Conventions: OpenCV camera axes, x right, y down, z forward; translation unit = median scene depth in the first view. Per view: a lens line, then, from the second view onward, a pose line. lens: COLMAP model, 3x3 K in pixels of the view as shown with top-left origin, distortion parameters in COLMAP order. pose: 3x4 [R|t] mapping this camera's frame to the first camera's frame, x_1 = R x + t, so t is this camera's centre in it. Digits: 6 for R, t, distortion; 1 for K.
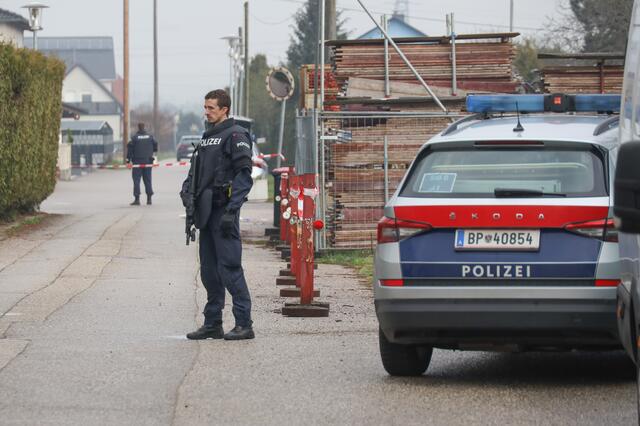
lens RADIAL K [[3474.7, 0, 317.6], [0, 3474.7, 205.4], [0, 0, 1]] dist [1.012102, 0.000000]
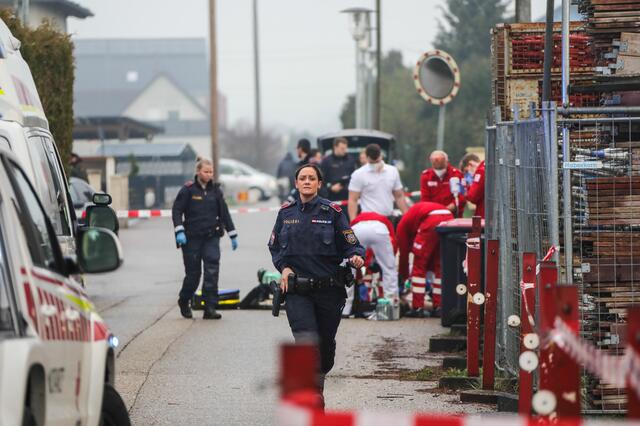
lens RADIAL K [[3474.7, 0, 279.8], [0, 3474.7, 215.5], [0, 0, 1]] dist [1.012102, 0.000000]
pose [[0.998925, -0.009209, -0.045426, -0.010773], [0.009030, 0.999951, -0.004145, -0.007929], [0.045462, 0.003730, 0.998959, 0.378743]]
